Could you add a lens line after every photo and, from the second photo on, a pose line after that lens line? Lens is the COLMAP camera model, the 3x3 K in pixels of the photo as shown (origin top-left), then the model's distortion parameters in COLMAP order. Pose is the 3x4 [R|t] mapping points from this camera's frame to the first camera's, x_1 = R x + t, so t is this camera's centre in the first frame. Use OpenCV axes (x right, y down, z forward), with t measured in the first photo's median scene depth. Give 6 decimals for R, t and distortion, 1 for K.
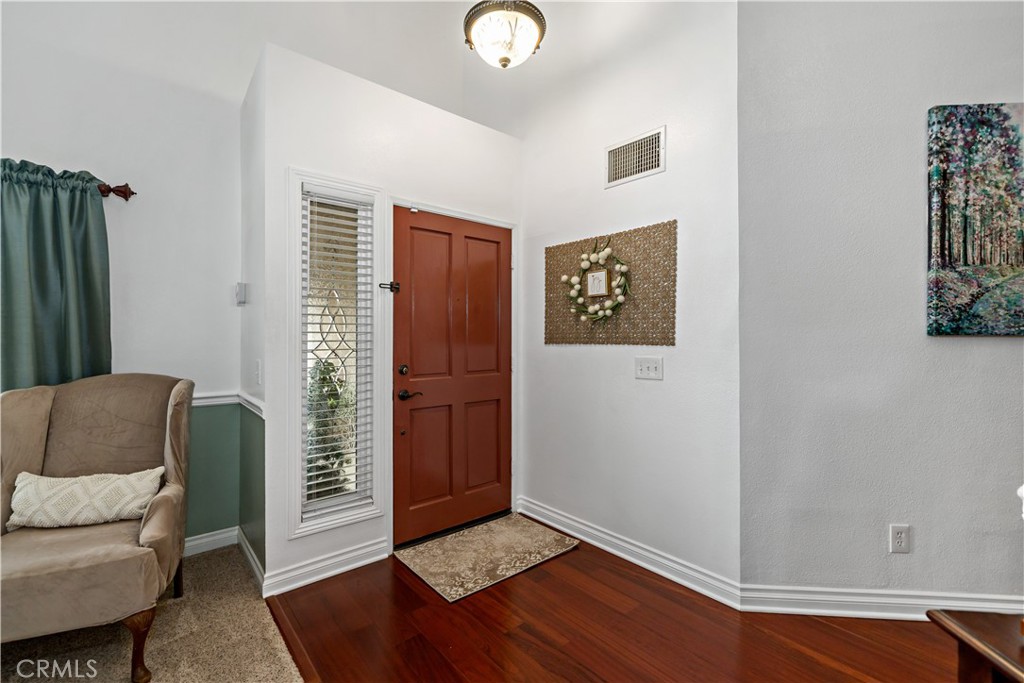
lens RADIAL K [[446.2, 0, 511.1], [0, 446.2, 331.2], [0, 0, 1]] dist [-0.000105, -0.000153]
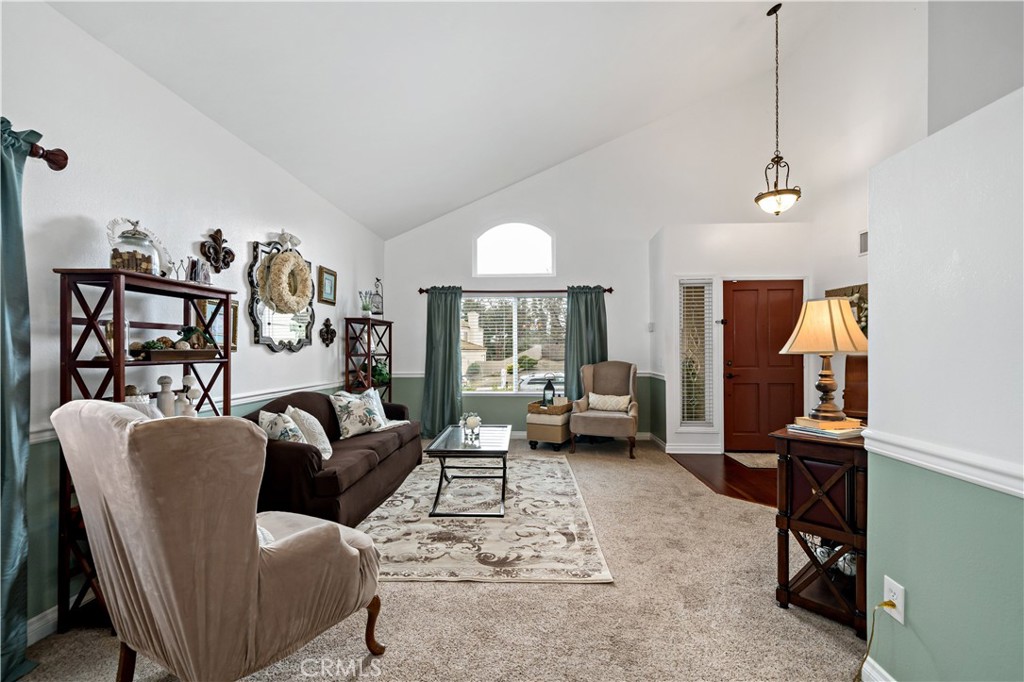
lens RADIAL K [[440.6, 0, 507.5], [0, 440.6, 341.9], [0, 0, 1]] dist [-0.001665, -0.000640]
pose [[0.727237, -0.011360, -0.686292, 0.433508], [0.009930, 0.999933, -0.006029, -0.006068], [0.686314, -0.002431, 0.727301, -1.236444]]
